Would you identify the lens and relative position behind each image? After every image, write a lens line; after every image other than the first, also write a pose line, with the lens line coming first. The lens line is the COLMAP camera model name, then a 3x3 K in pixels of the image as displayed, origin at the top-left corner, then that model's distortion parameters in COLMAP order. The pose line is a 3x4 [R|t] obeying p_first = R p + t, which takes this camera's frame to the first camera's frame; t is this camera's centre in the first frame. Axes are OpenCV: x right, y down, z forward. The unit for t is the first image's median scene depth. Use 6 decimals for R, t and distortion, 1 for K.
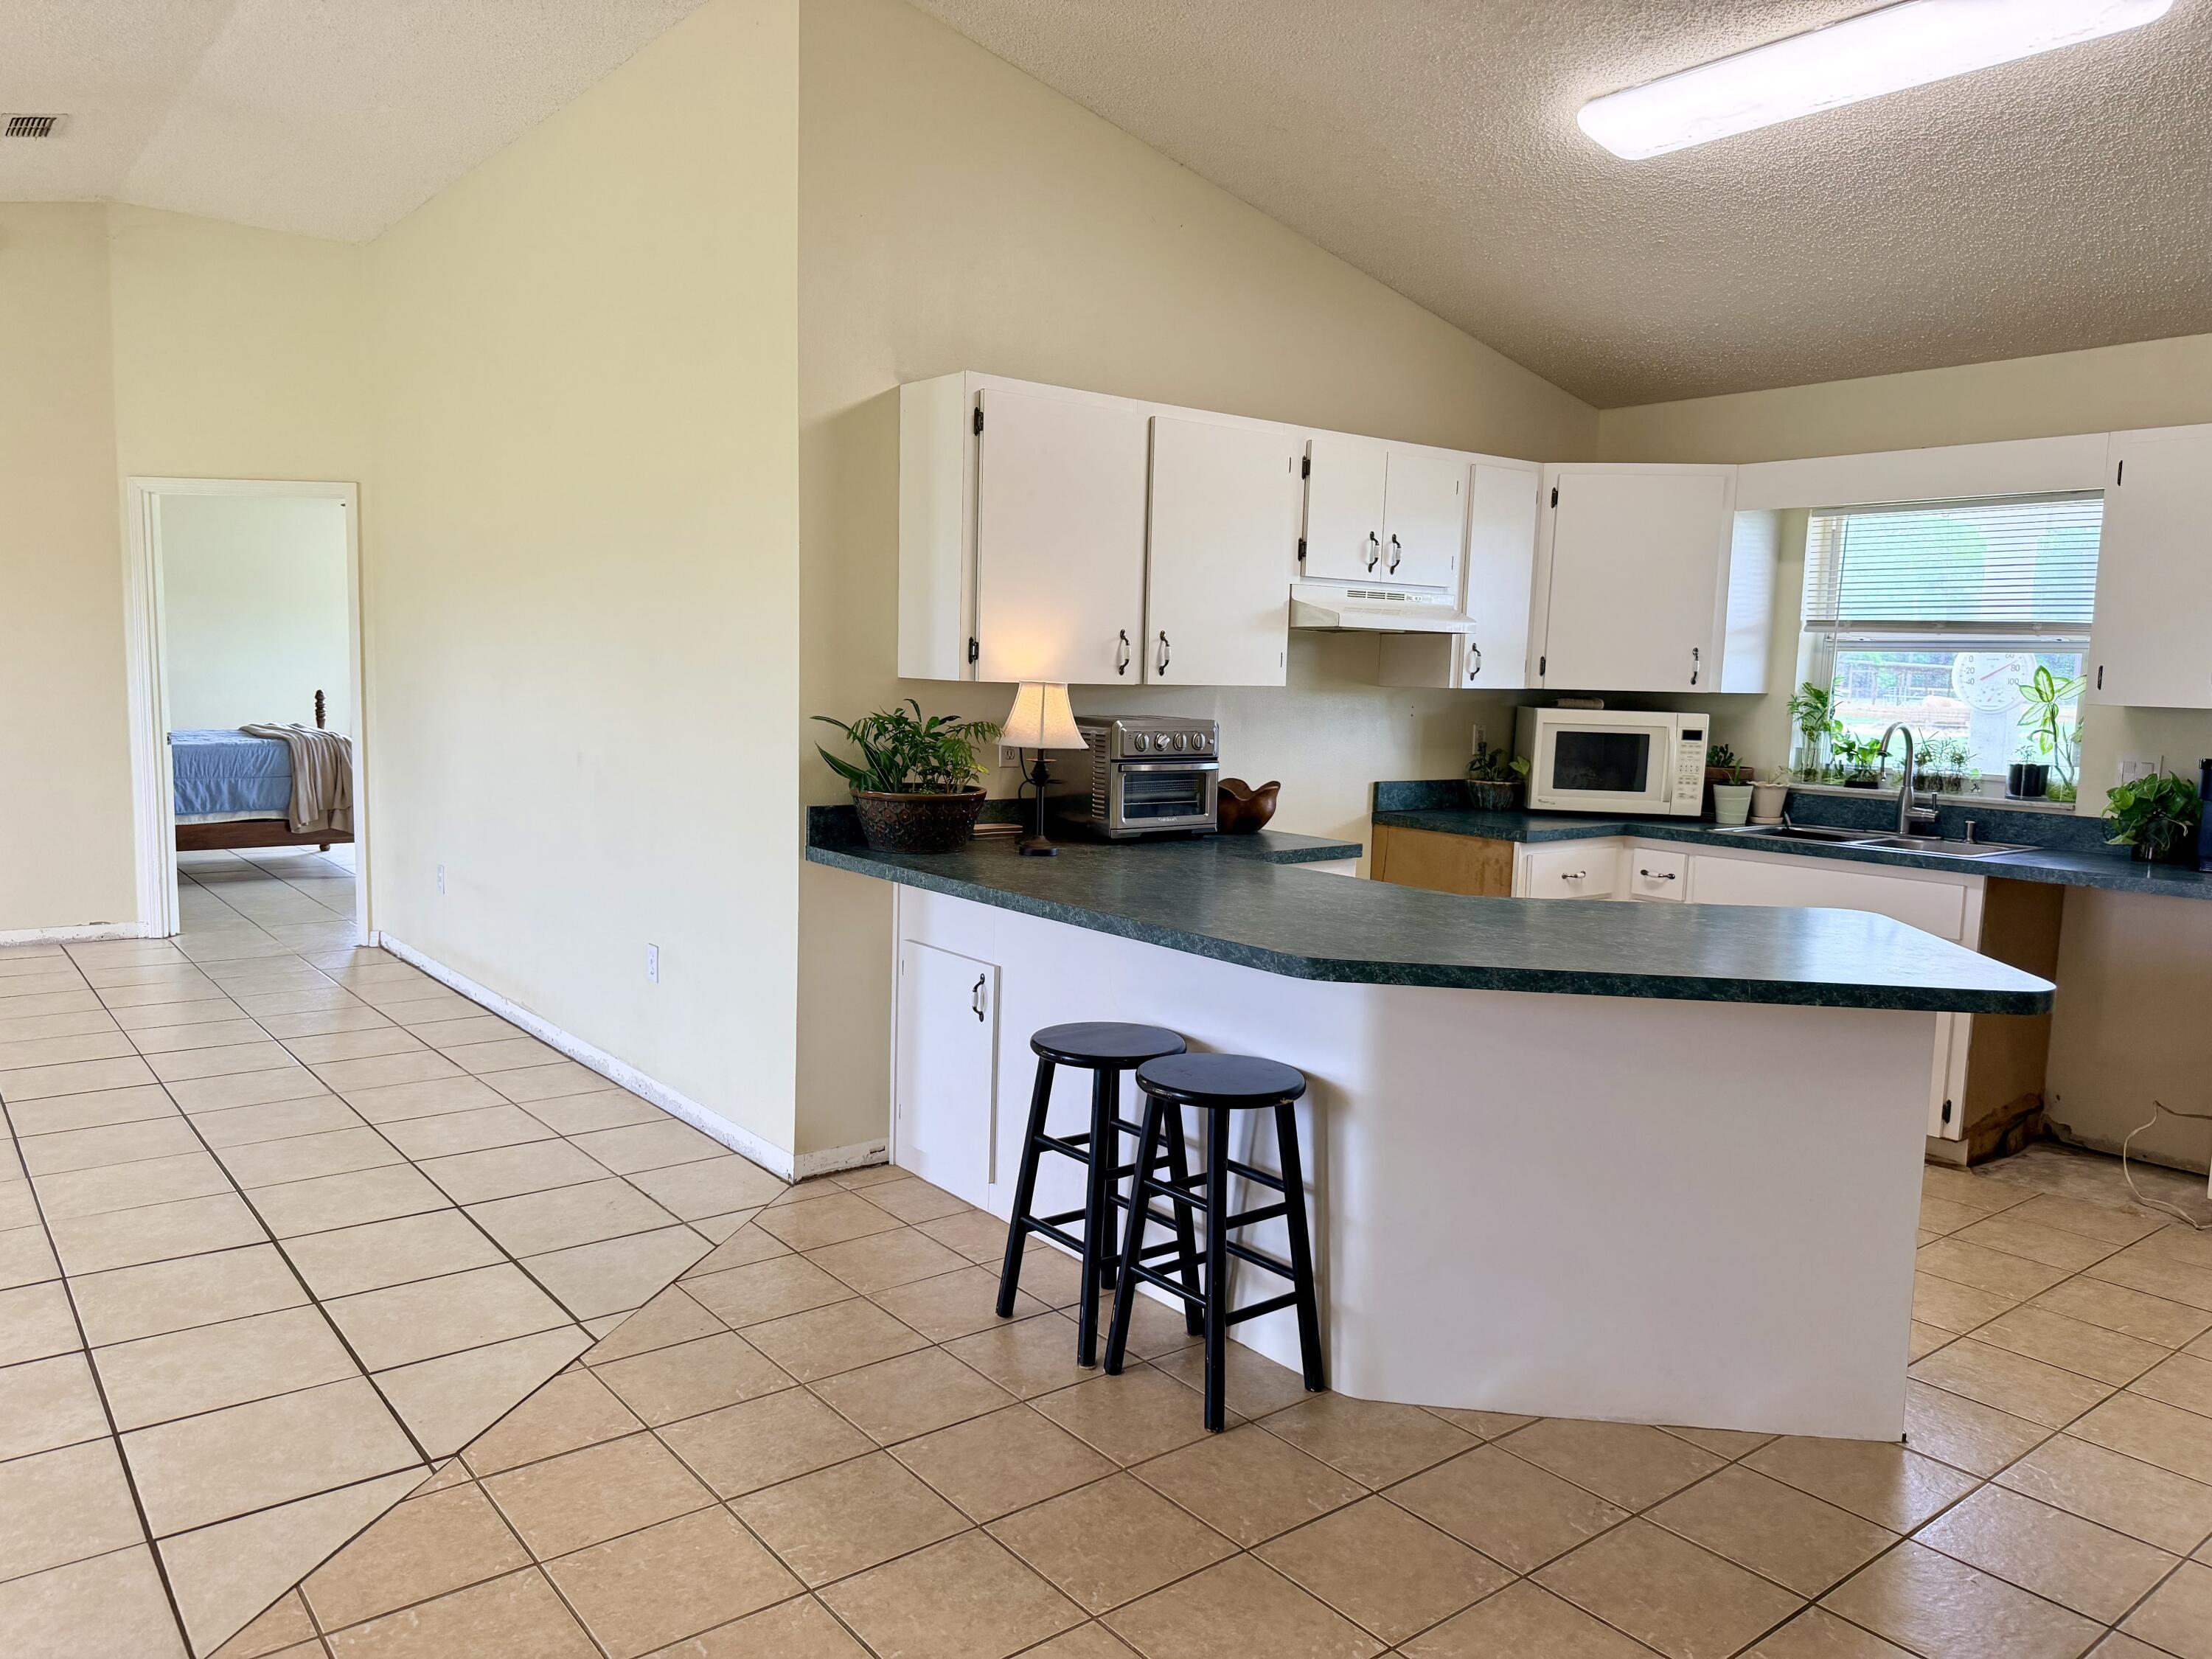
lens RADIAL K [[1578.1, 0, 1106.0], [0, 1578.1, 829.5], [0, 0, 1]] dist [0.001487, -0.001791]
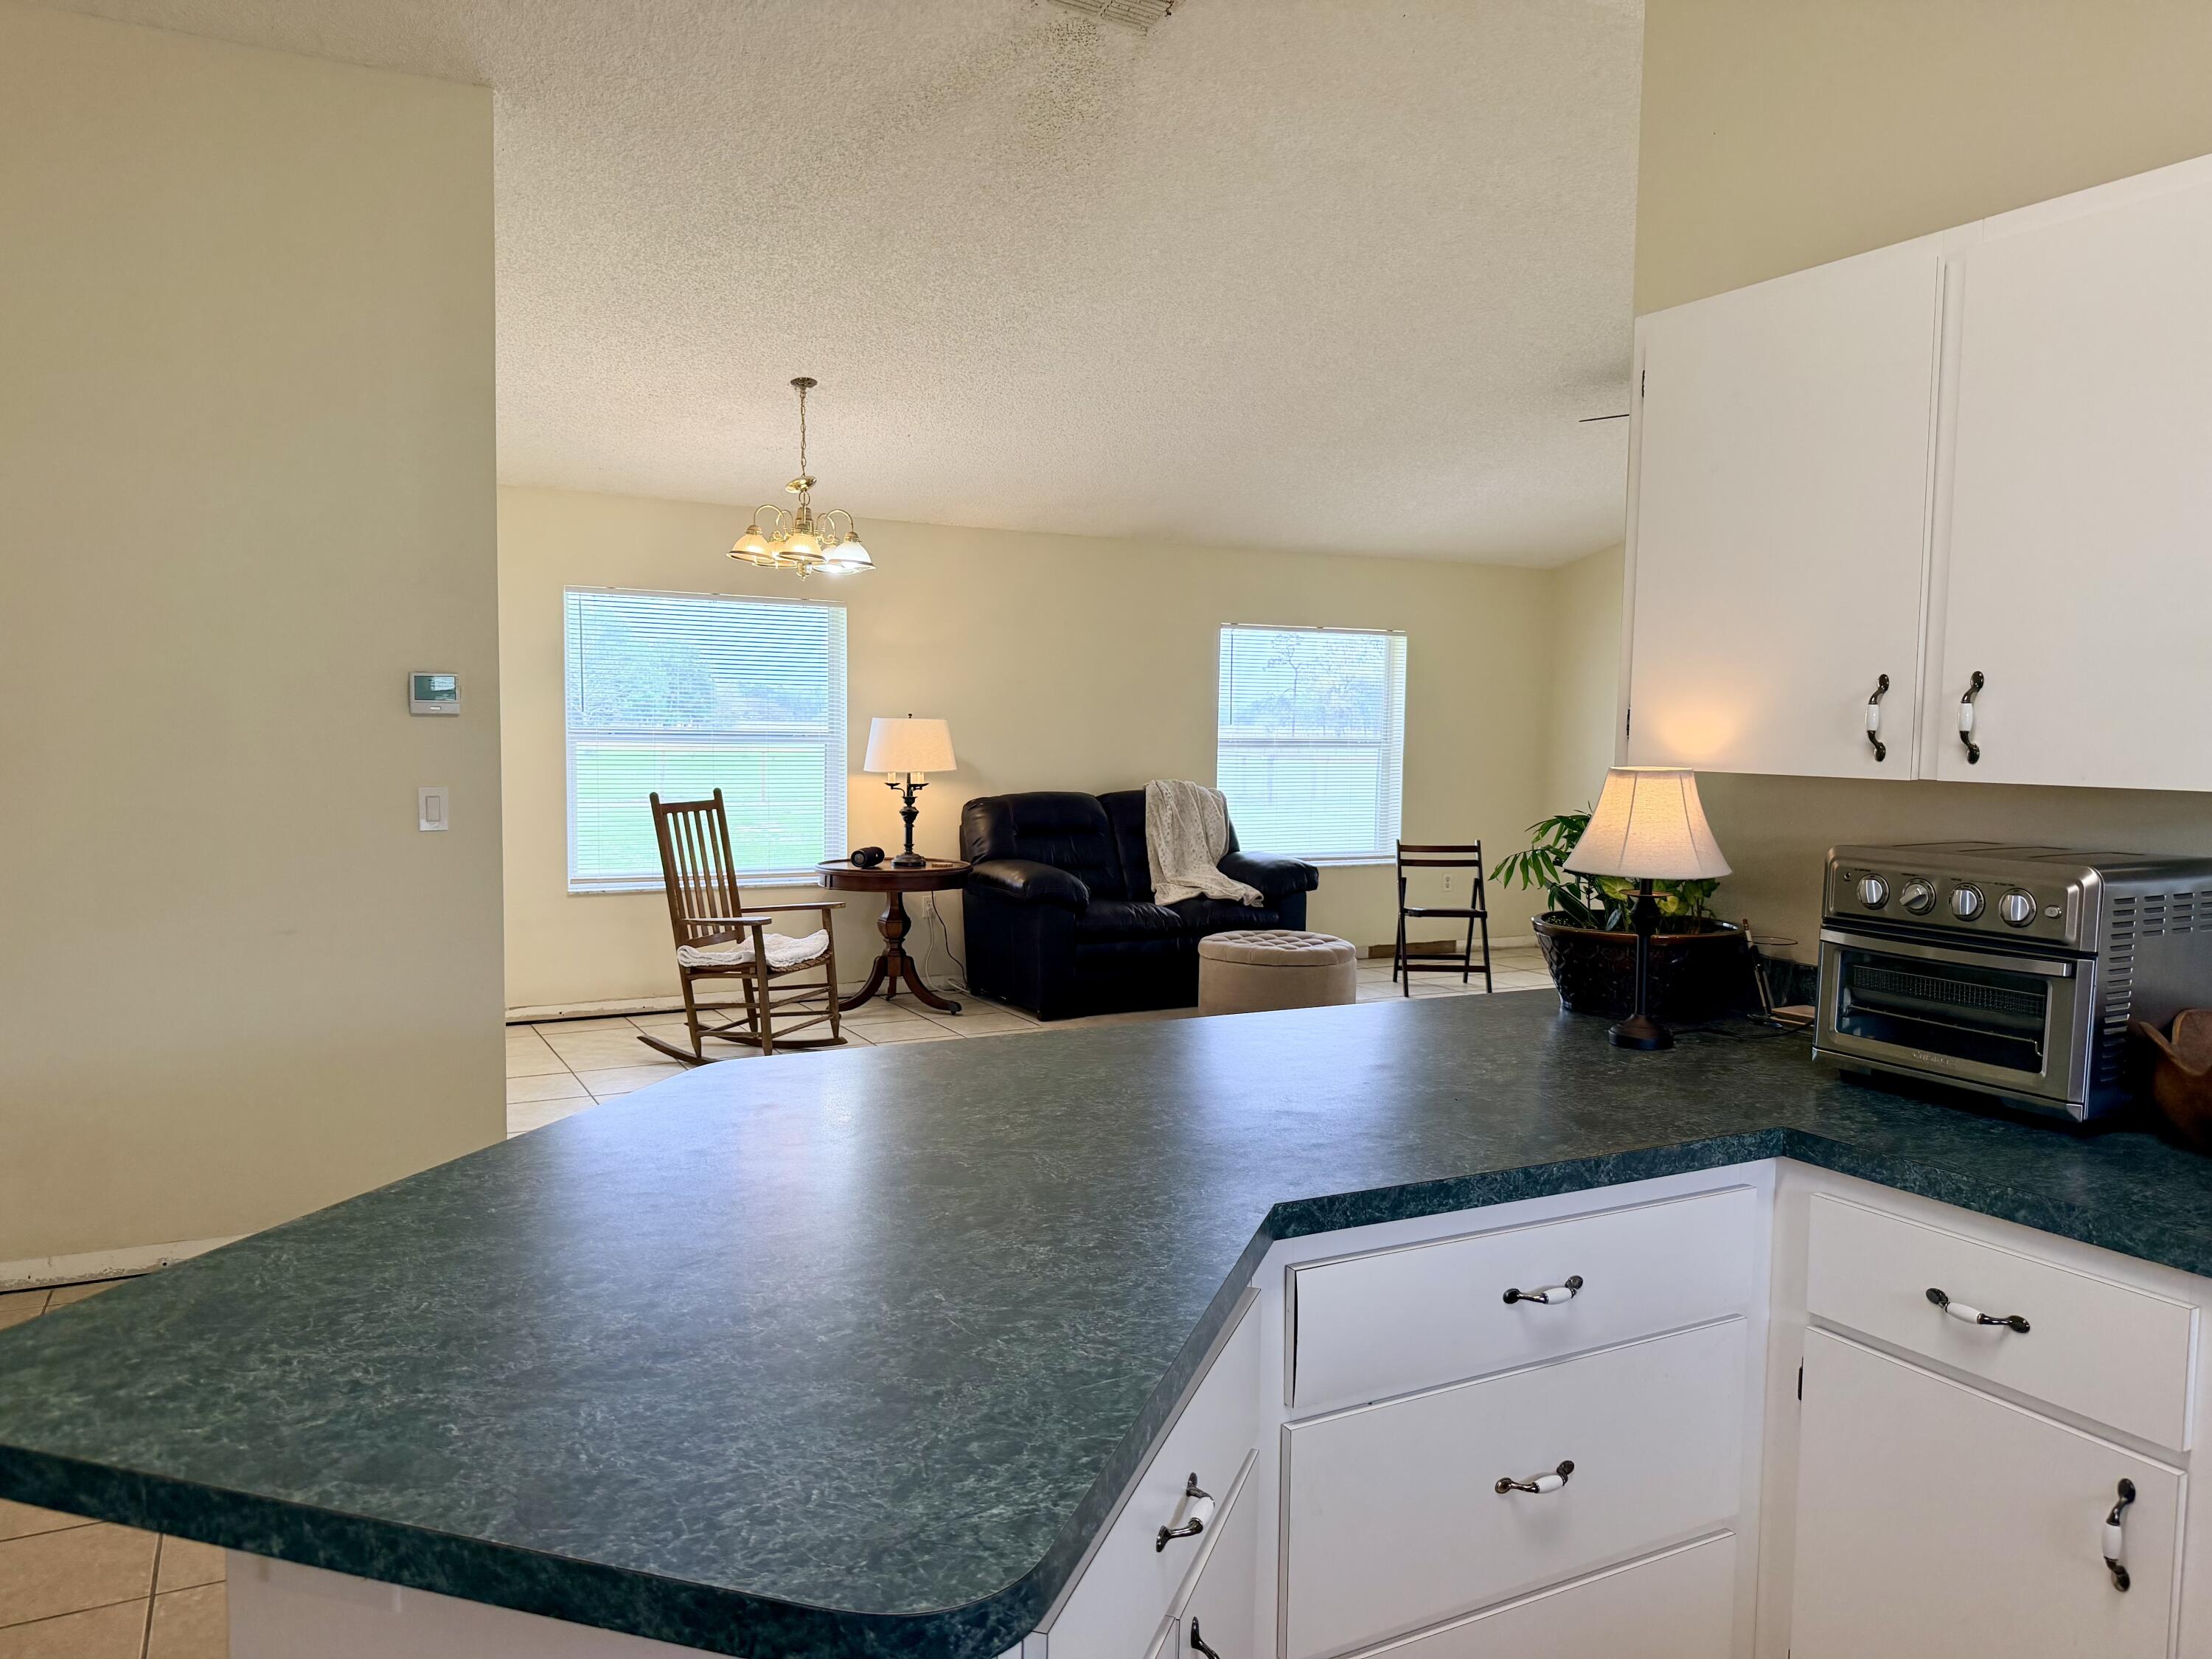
lens RADIAL K [[1578.1, 0, 1106.0], [0, 1578.1, 829.5], [0, 0, 1]] dist [0.001487, -0.001791]
pose [[-0.179071, 0.033469, -0.983267, 0.543504], [-0.125158, 0.990526, 0.056510, -0.071036], [0.975843, 0.133183, -0.173185, 0.827368]]
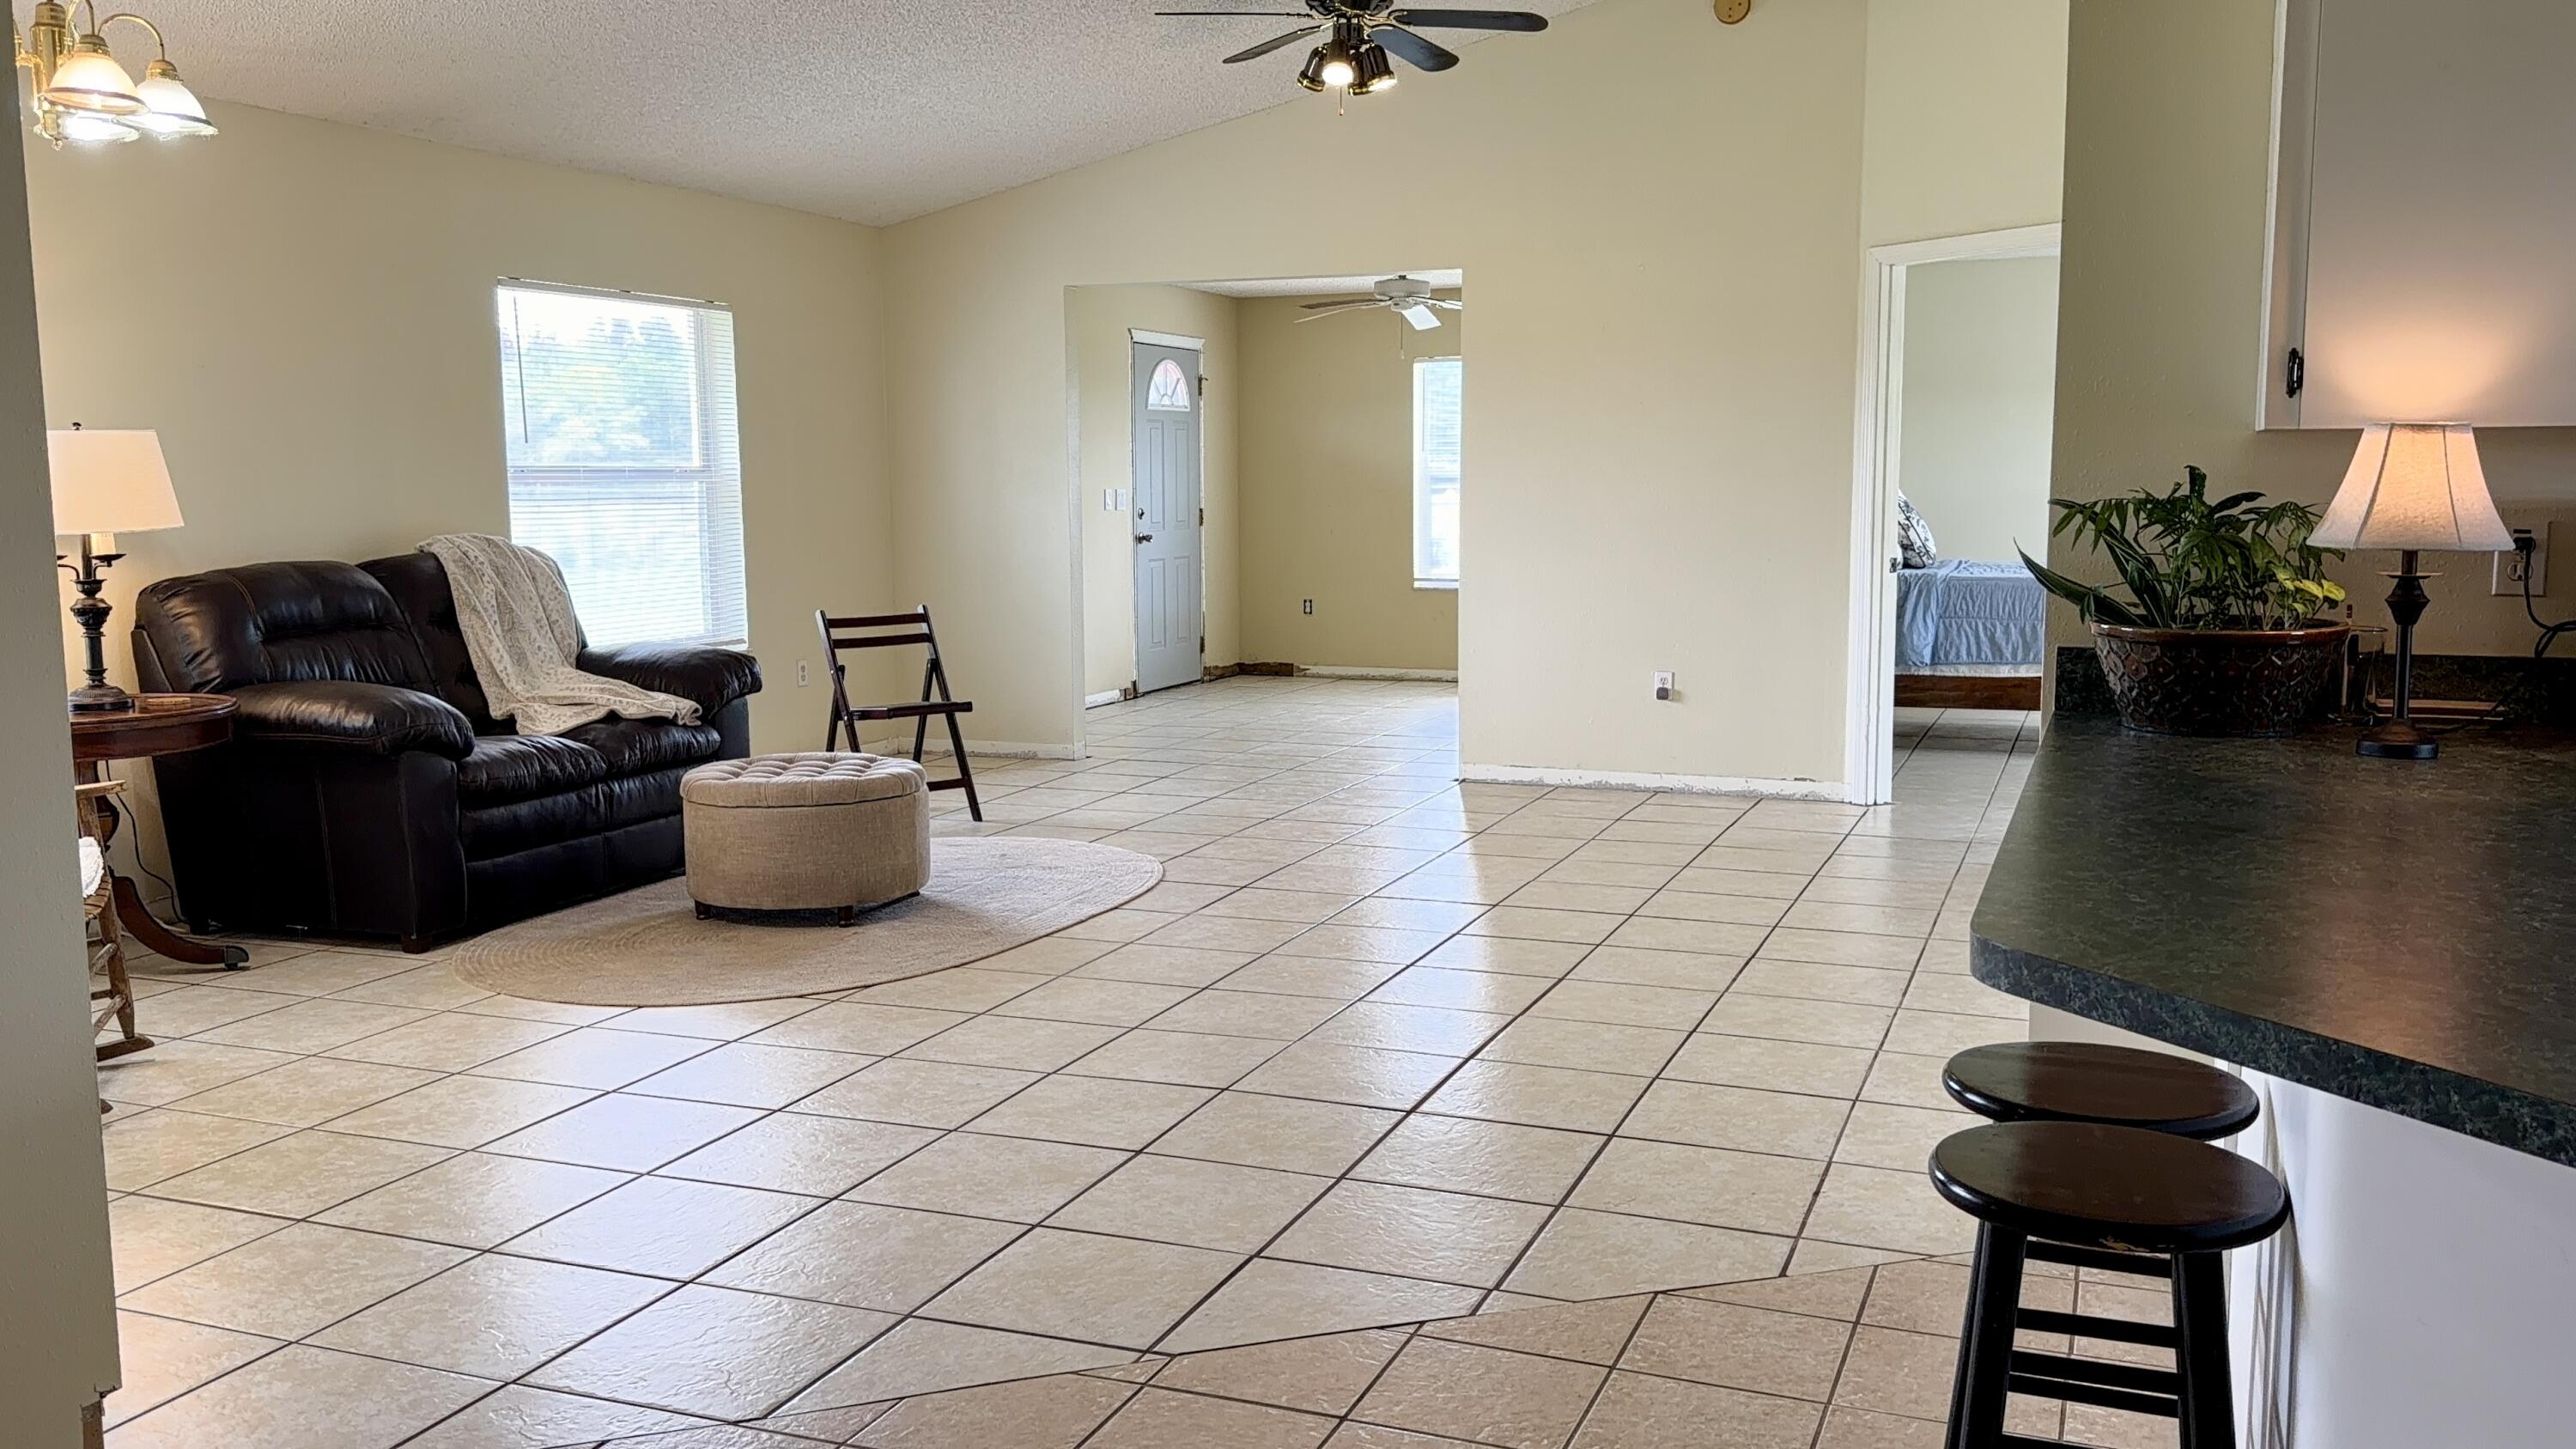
lens RADIAL K [[2128.9, 0, 1288.0], [0, 2128.9, 724.5], [0, 0, 1]] dist [0.122706, -0.005944]
pose [[0.491548, 0.072080, -0.867862, 0.329342], [-0.072471, 0.996498, 0.041717, 0.002044], [0.867830, 0.042389, 0.495050, 0.254093]]
